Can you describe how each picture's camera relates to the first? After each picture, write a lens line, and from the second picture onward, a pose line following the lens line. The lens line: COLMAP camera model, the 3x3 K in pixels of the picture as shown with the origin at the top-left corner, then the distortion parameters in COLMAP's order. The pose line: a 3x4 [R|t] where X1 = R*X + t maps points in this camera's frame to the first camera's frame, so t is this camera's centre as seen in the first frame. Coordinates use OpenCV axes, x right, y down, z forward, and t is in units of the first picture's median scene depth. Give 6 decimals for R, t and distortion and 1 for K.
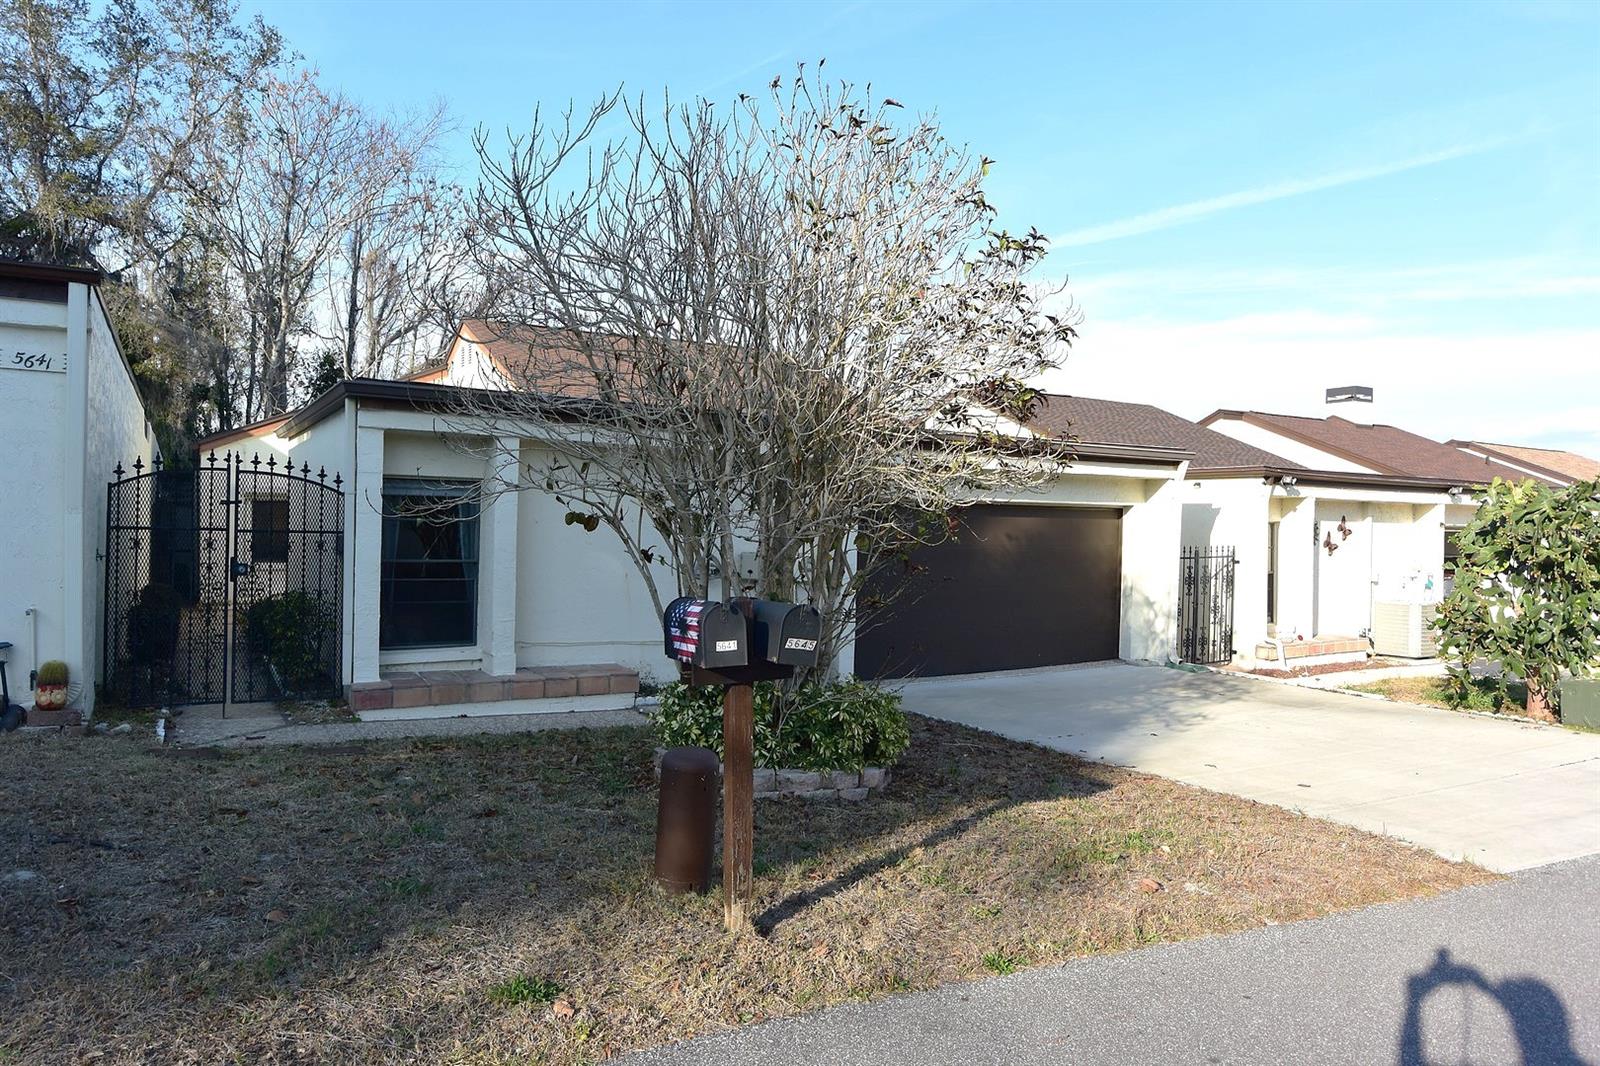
lens RADIAL K [[1069.3, 0, 805.0], [0, 1069.3, 533.5], [0, 0, 1]] dist [0.024683, -0.065731]
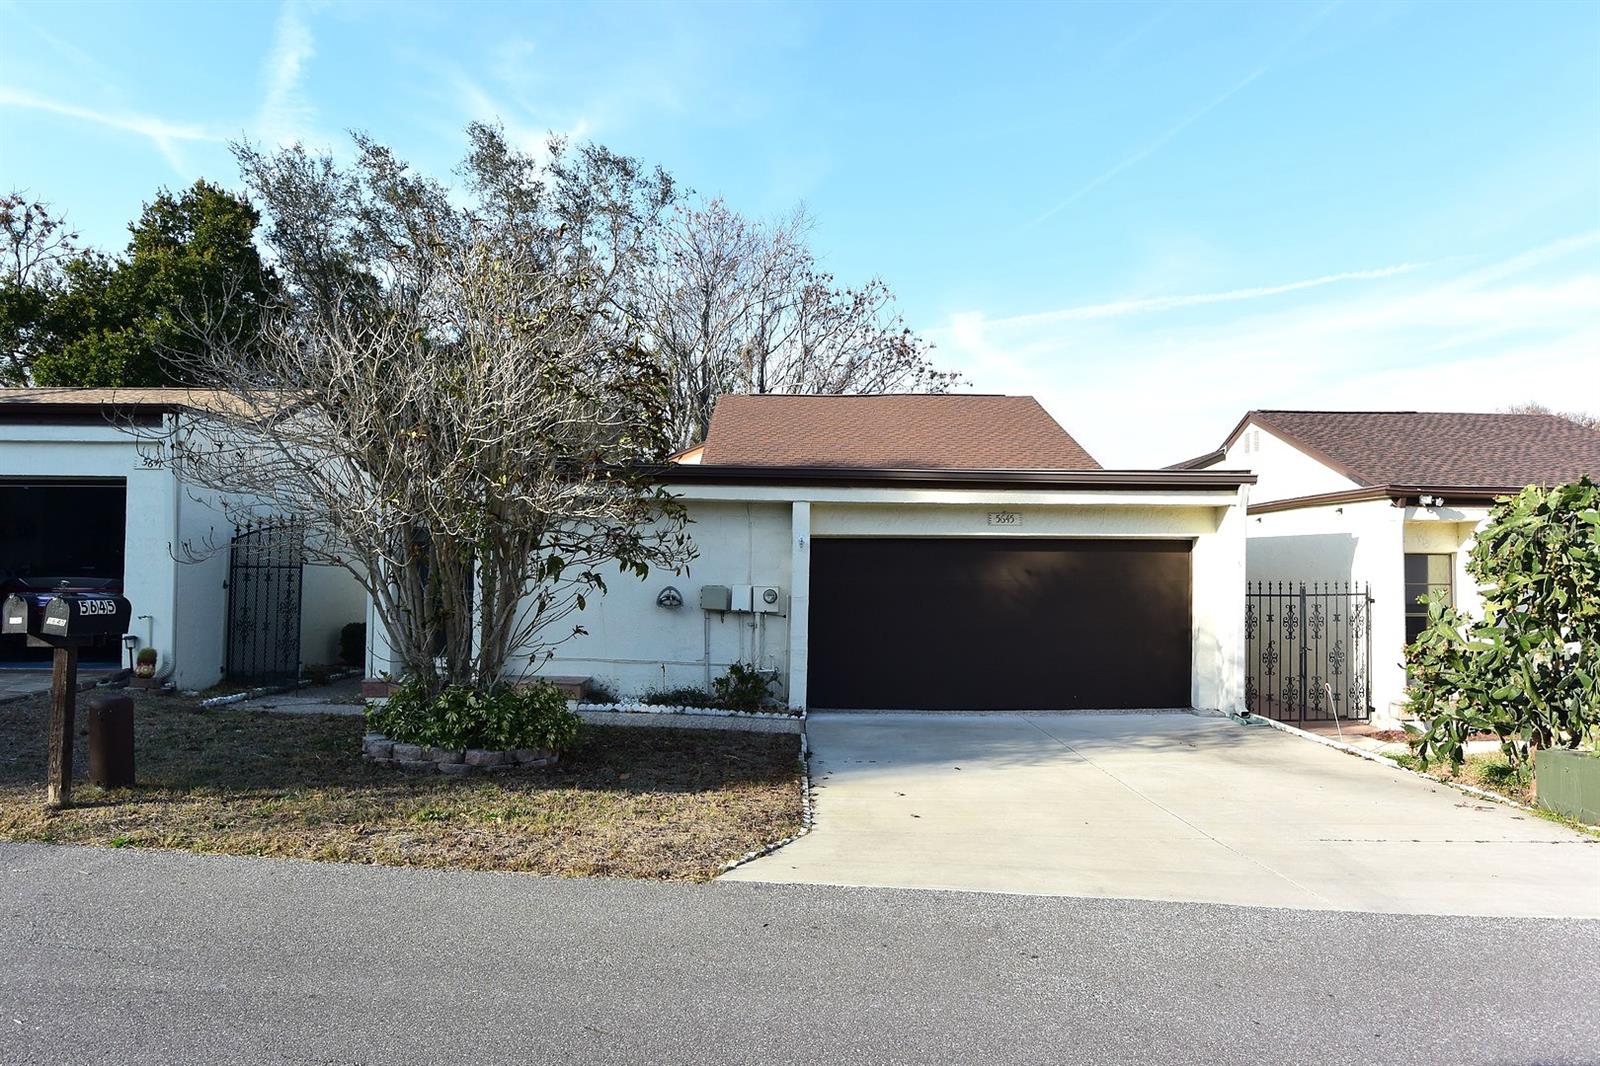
lens RADIAL K [[1069.3, 0, 805.0], [0, 1069.3, 533.5], [0, 0, 1]] dist [0.024683, -0.065731]
pose [[0.855704, -0.029358, -0.516632, 0.483431], [0.003711, 0.998712, -0.050606, 0.015459], [0.517452, 0.041387, 0.854711, 0.058481]]
